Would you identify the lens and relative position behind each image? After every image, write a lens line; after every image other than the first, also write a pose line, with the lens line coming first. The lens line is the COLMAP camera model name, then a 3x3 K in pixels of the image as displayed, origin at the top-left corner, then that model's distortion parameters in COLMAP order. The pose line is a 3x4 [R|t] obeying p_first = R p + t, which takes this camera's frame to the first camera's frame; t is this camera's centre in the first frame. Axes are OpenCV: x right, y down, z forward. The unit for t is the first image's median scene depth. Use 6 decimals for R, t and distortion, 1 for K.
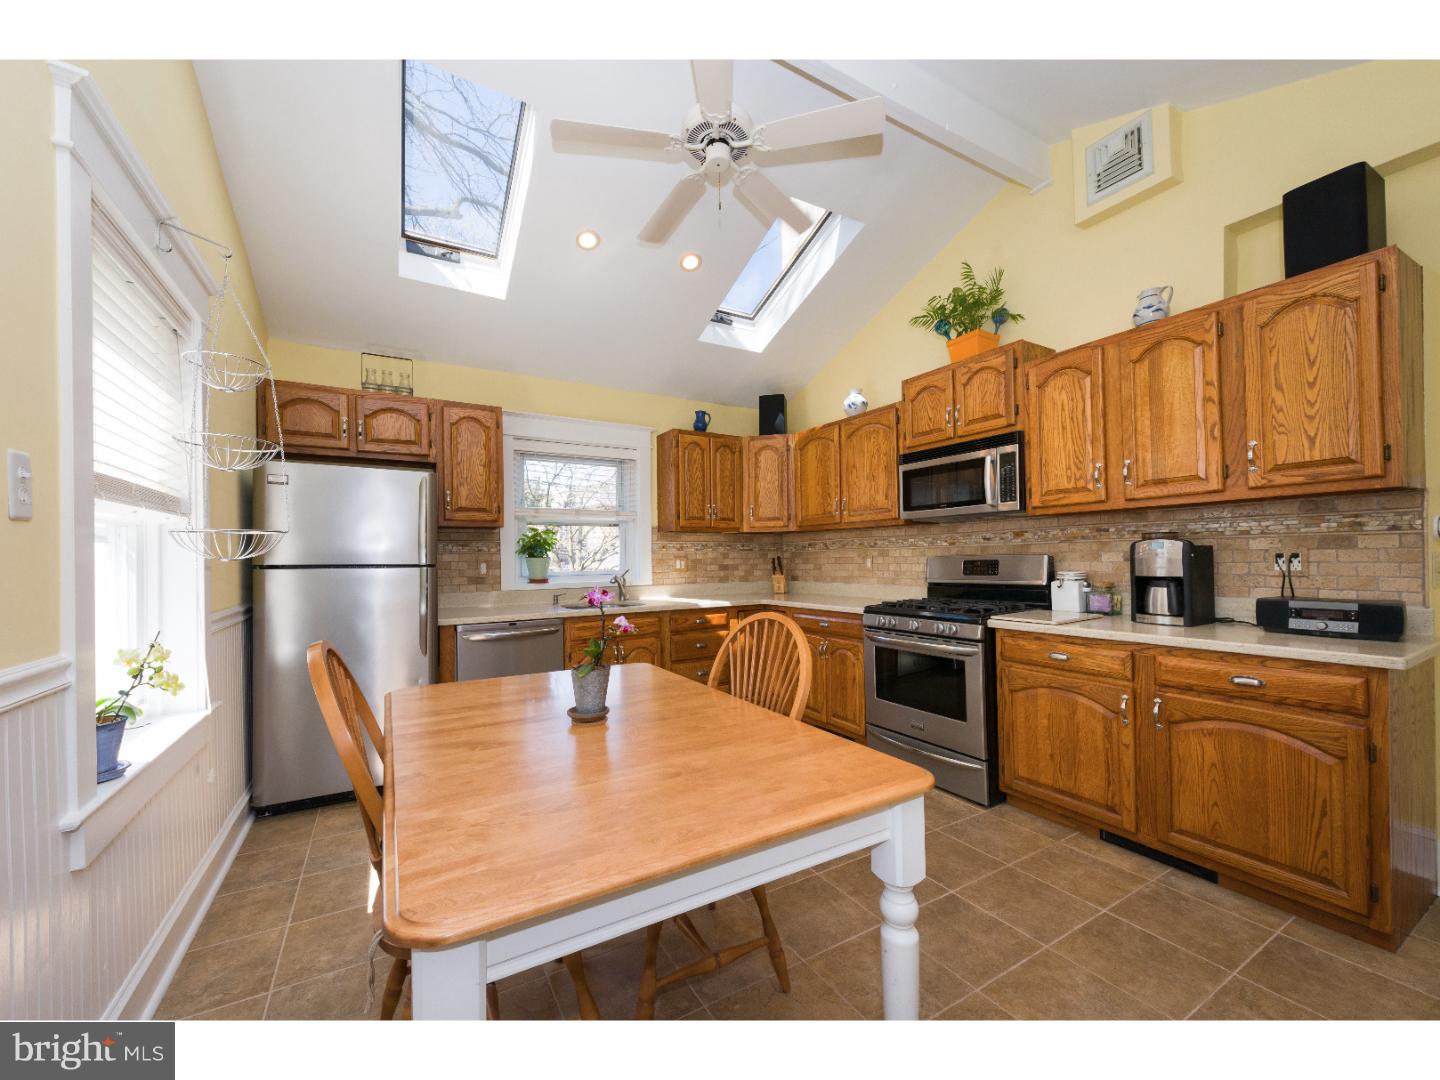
lens RADIAL K [[570.7, 0, 715.3], [0, 570.7, 549.4], [0, 0, 1]] dist [0.011293, -0.001051]
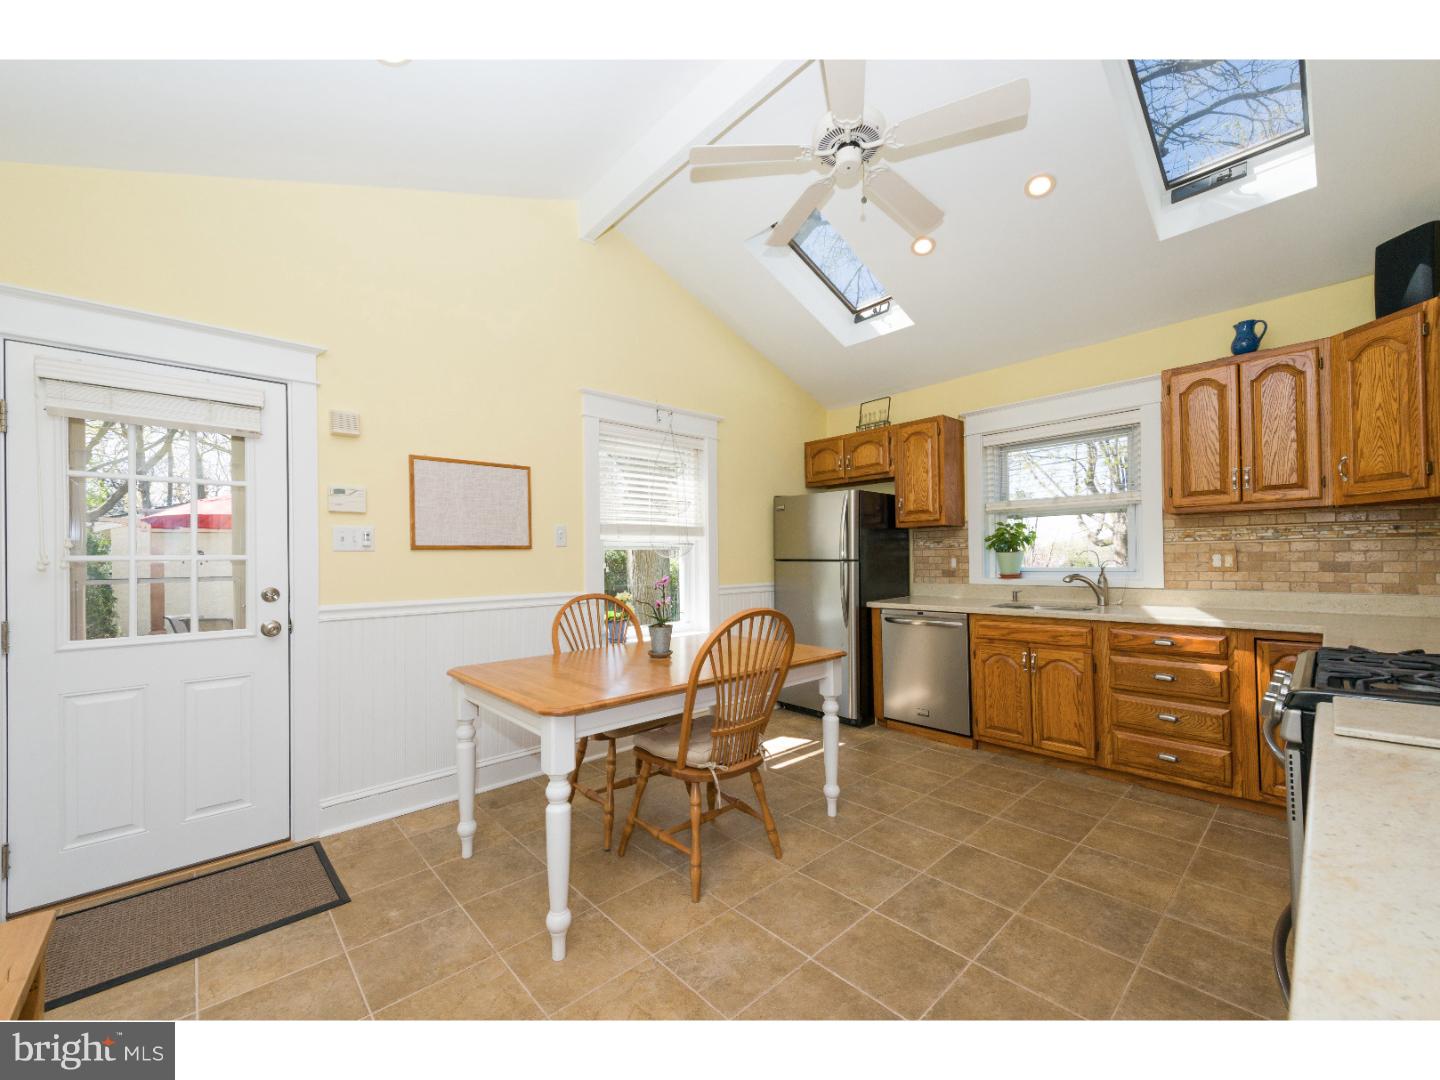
lens RADIAL K [[570.7, 0, 711.6], [0, 570.7, 550.0], [0, 0, 1]] dist [0.011293, -0.001051]
pose [[0.205245, -0.007176, -0.978684, 0.542337], [0.025440, 0.999674, -0.001995, -0.000596], [0.978380, -0.024488, 0.205361, 0.306732]]
